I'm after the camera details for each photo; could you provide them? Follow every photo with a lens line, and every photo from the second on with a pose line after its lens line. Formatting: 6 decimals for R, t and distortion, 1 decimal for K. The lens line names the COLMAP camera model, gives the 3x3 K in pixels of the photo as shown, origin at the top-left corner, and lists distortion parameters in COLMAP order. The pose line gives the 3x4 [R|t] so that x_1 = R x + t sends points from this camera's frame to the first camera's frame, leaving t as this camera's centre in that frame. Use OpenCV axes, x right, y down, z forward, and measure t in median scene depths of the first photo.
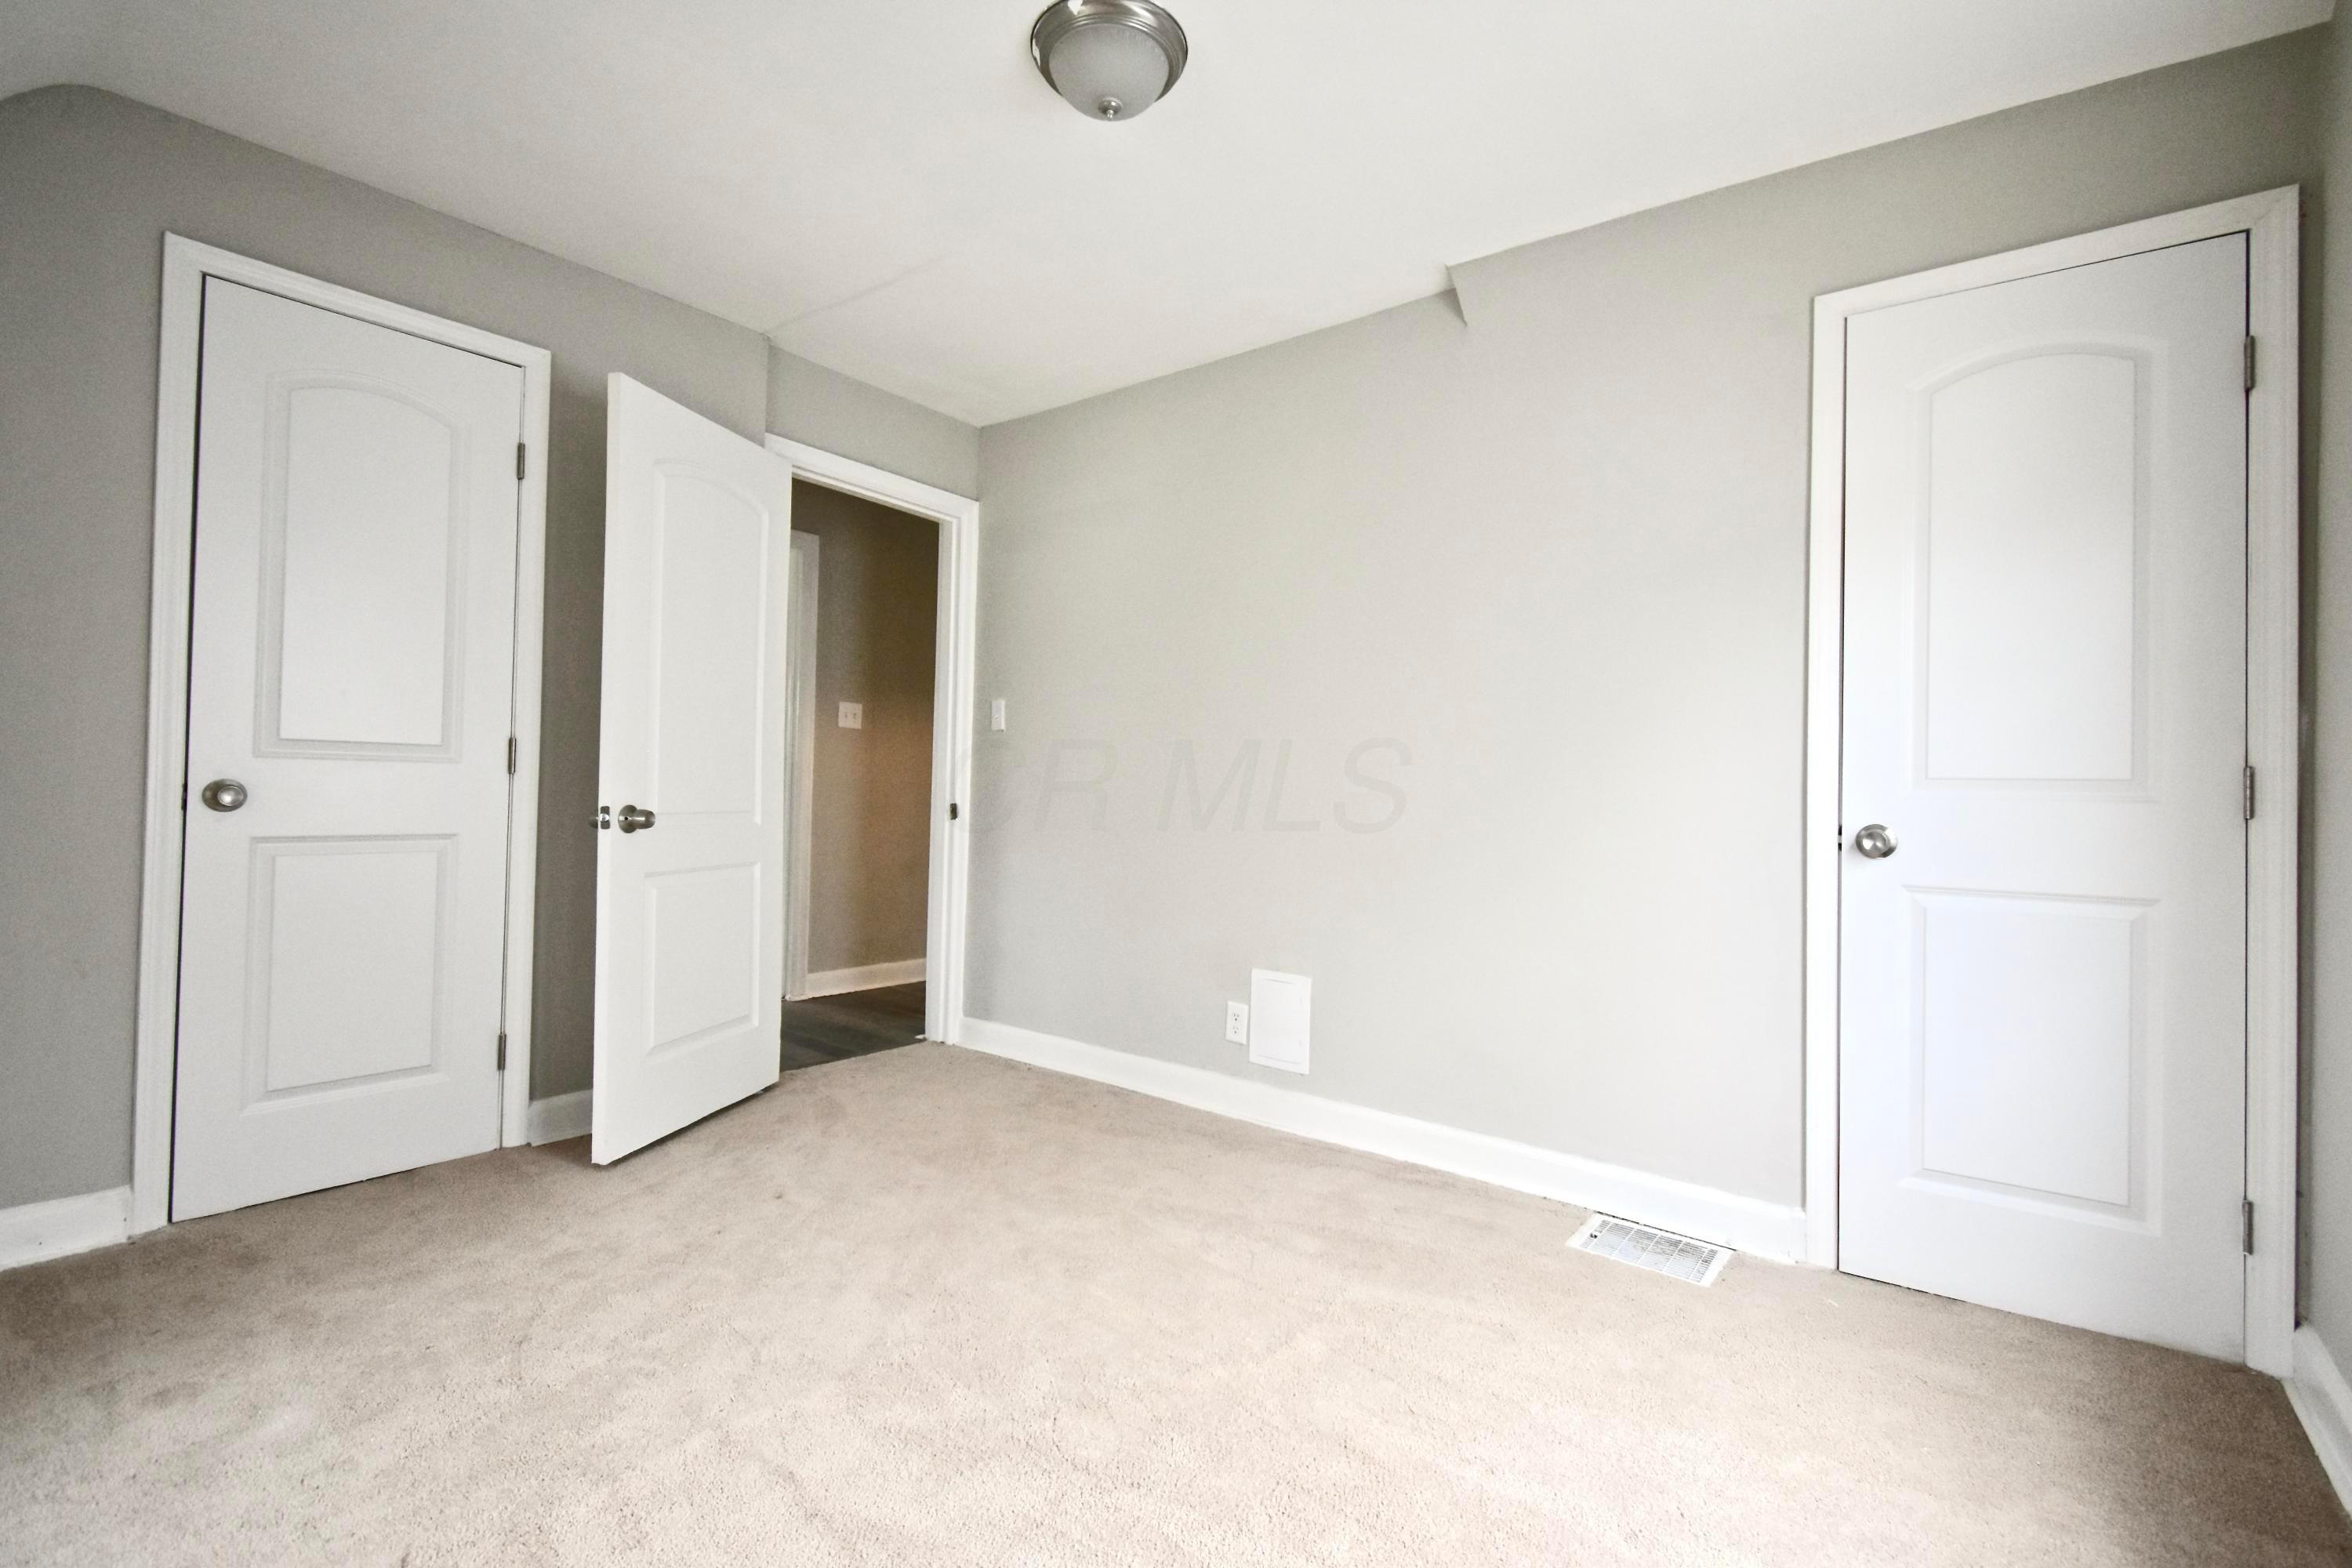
lens RADIAL K [[1025.4, 0, 1183.5], [0, 1025.4, 783.5], [0, 0, 1]] dist [0.000586, -0.003251]
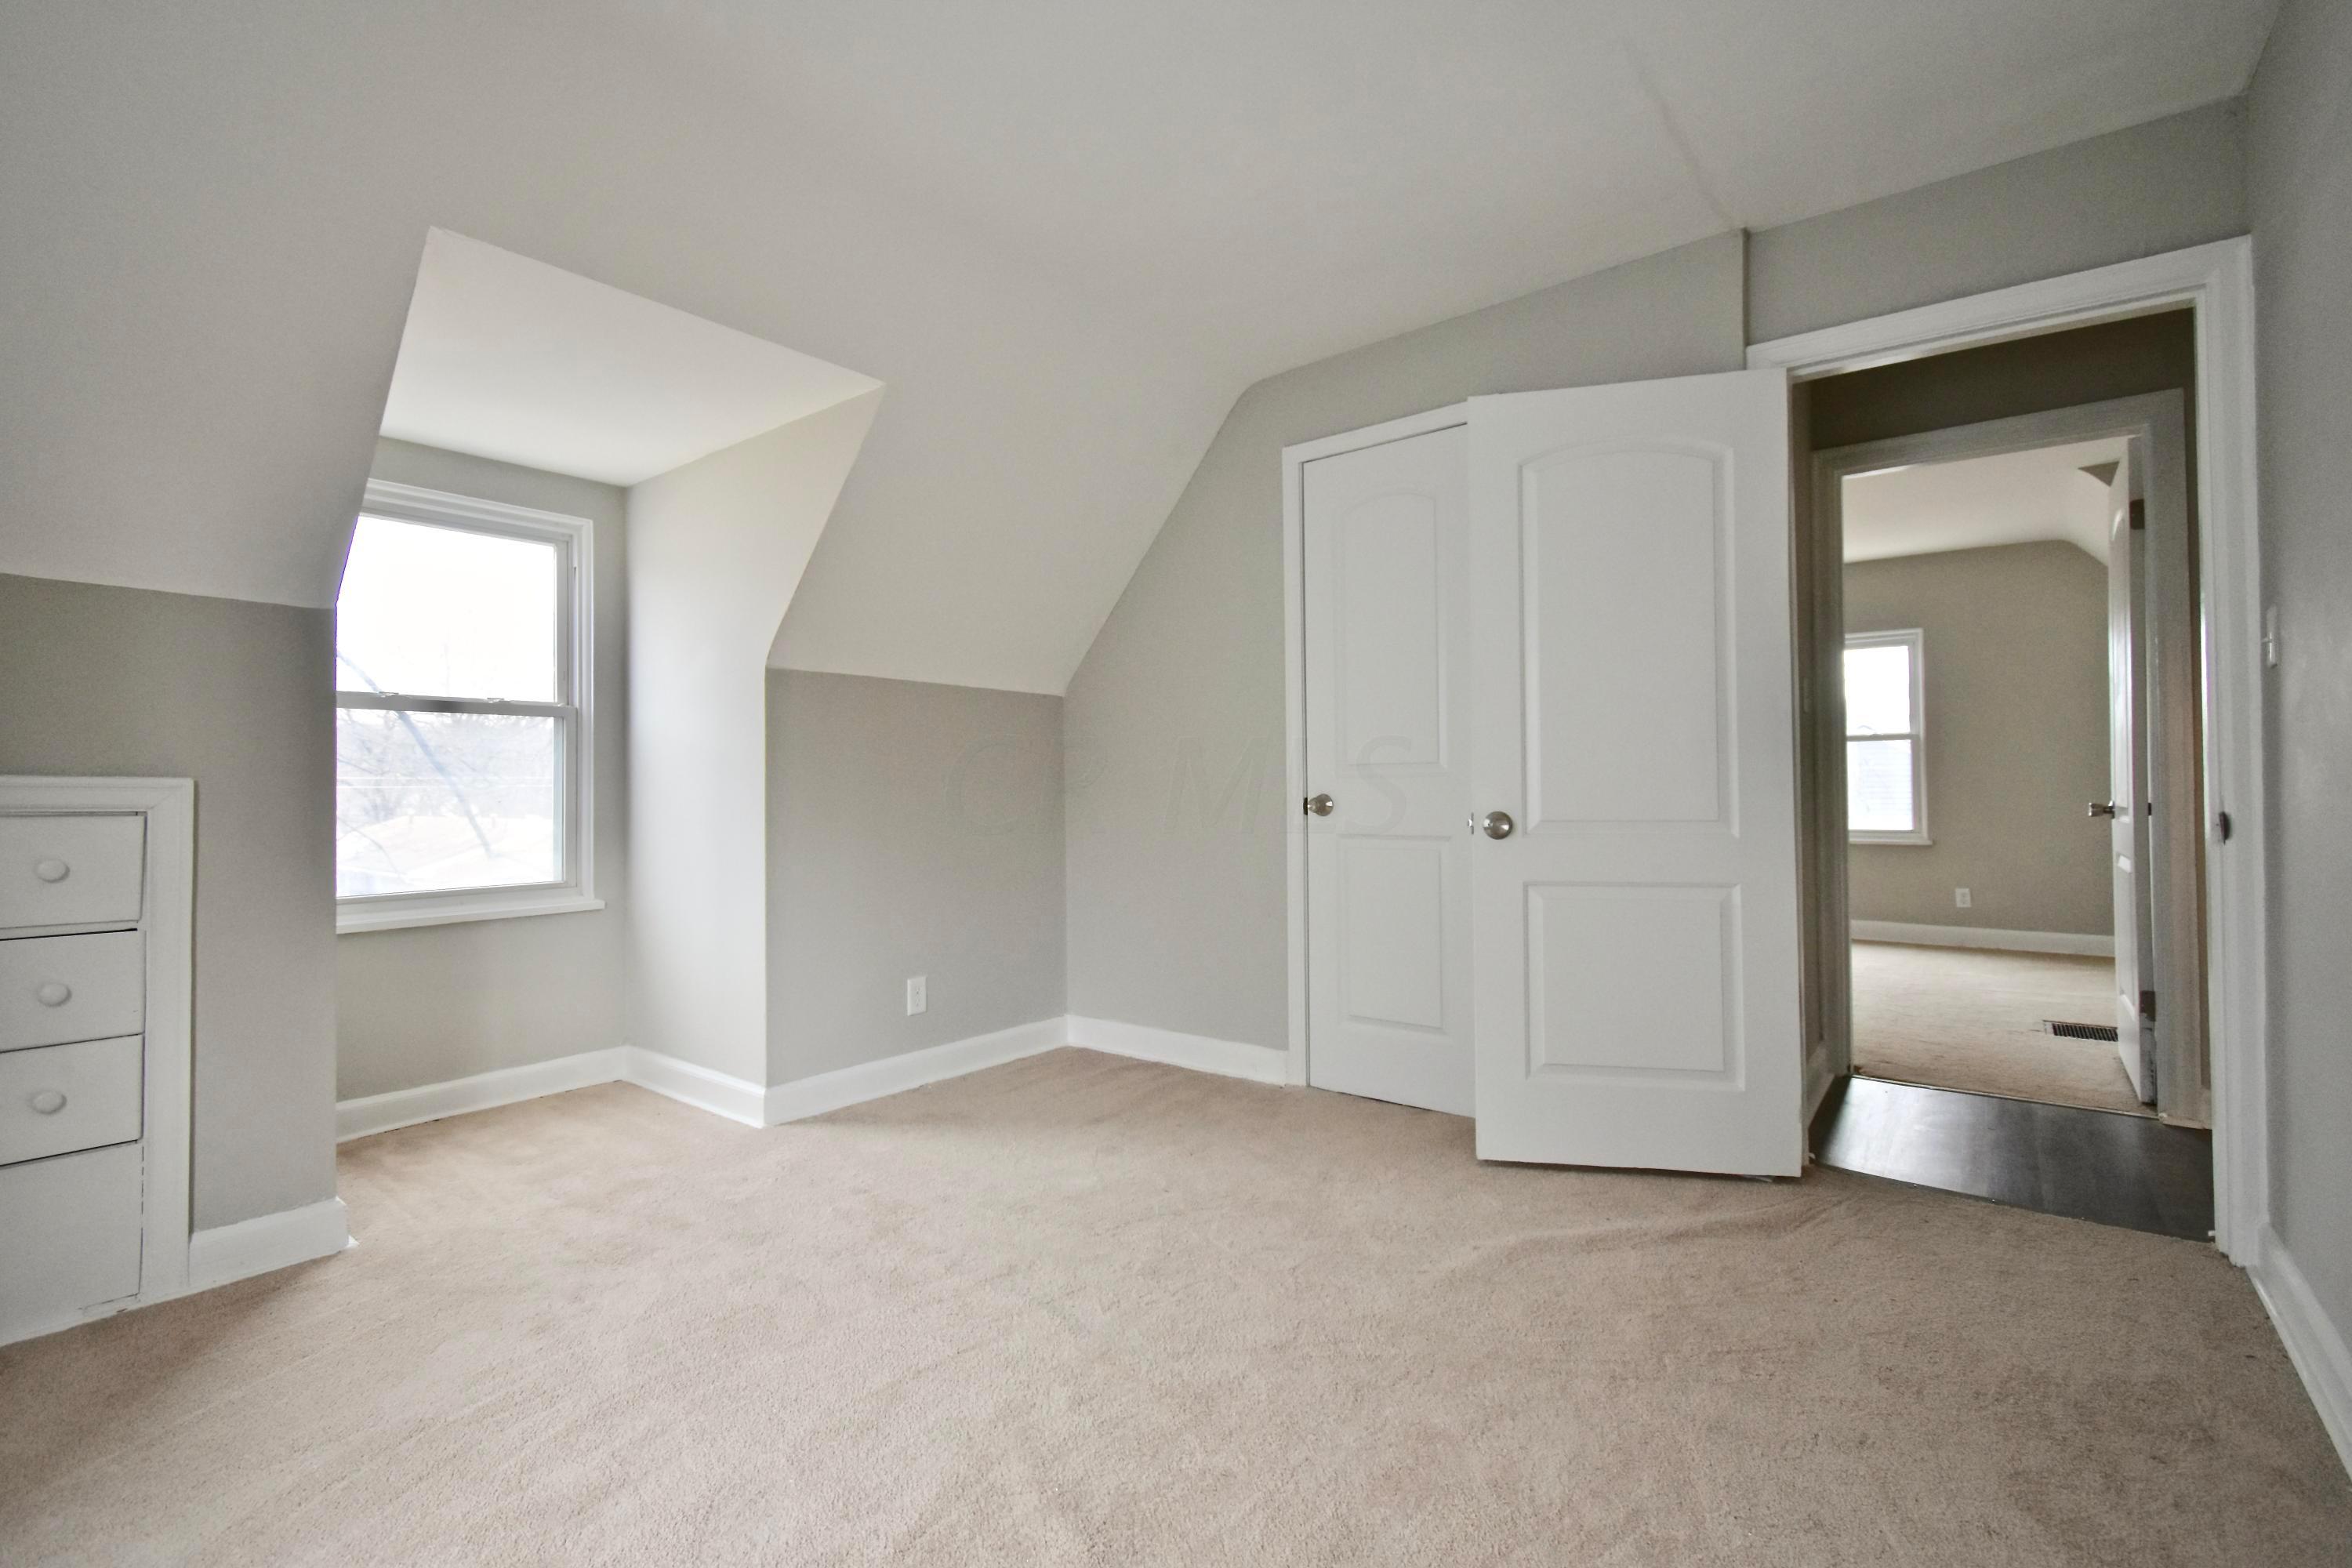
lens RADIAL K [[1025.4, 0, 1183.5], [0, 1025.4, 783.5], [0, 0, 1]] dist [0.000586, -0.003251]
pose [[0.002504, -0.032027, -0.999484, 0.452858], [0.013569, 0.999396, -0.031990, 0.020818], [0.999905, -0.013482, 0.002937, 0.661386]]
